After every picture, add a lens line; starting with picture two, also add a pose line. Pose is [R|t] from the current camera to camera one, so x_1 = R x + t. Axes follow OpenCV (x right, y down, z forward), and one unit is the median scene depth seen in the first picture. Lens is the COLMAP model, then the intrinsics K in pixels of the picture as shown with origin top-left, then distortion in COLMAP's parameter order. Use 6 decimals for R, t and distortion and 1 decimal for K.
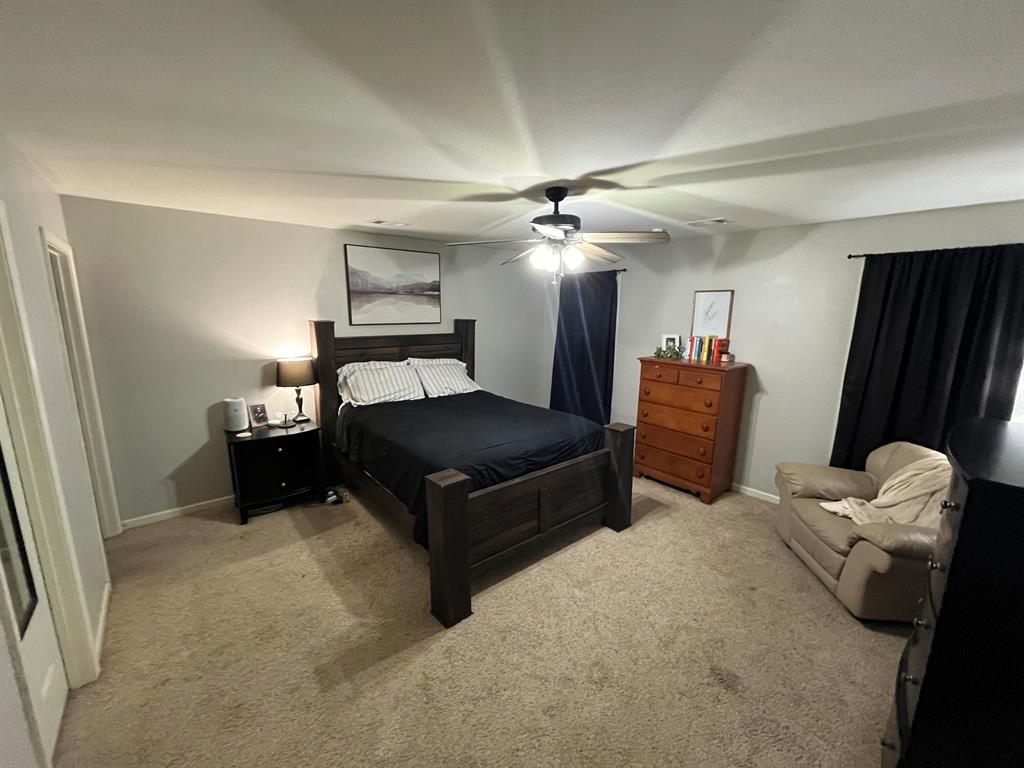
lens RADIAL K [[413.4, 0, 512.0], [0, 413.4, 386.0], [0, 0, 1]] dist [-0.000277, -0.000270]
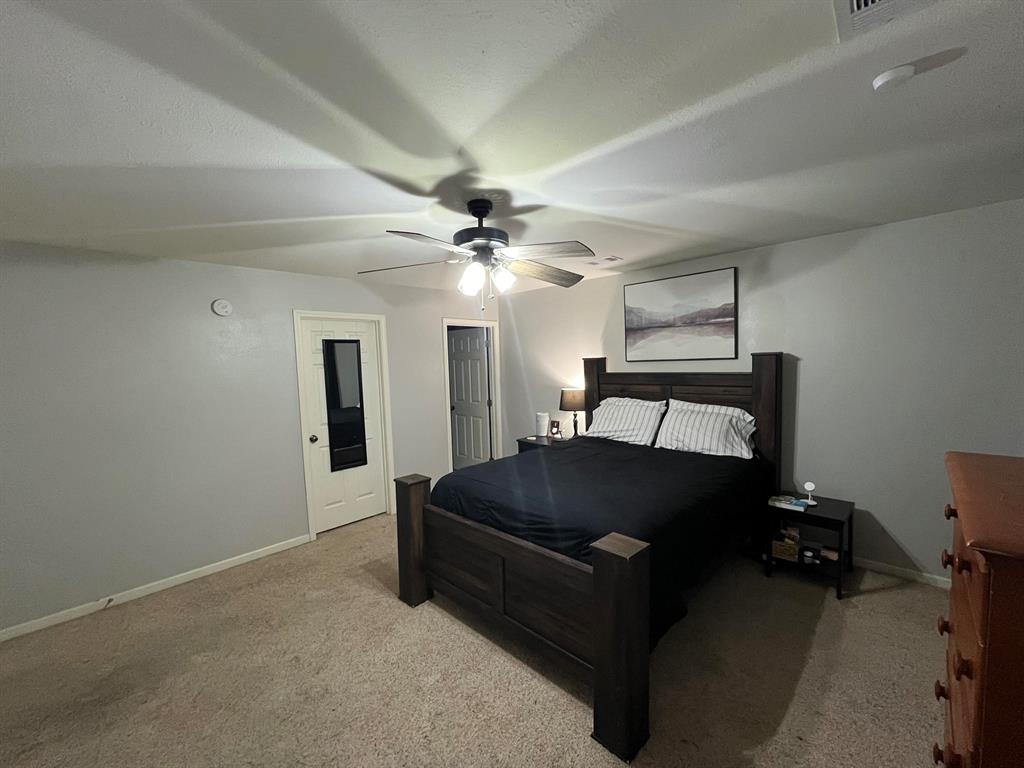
lens RADIAL K [[413.4, 0, 512.1], [0, 413.4, 387.1], [0, 0, 1]] dist [-0.000277, -0.000270]
pose [[0.099285, 0.054601, -0.993560, 0.613479], [-0.152272, 0.987567, 0.039055, -0.082057], [0.983339, 0.147414, 0.106365, 0.626915]]
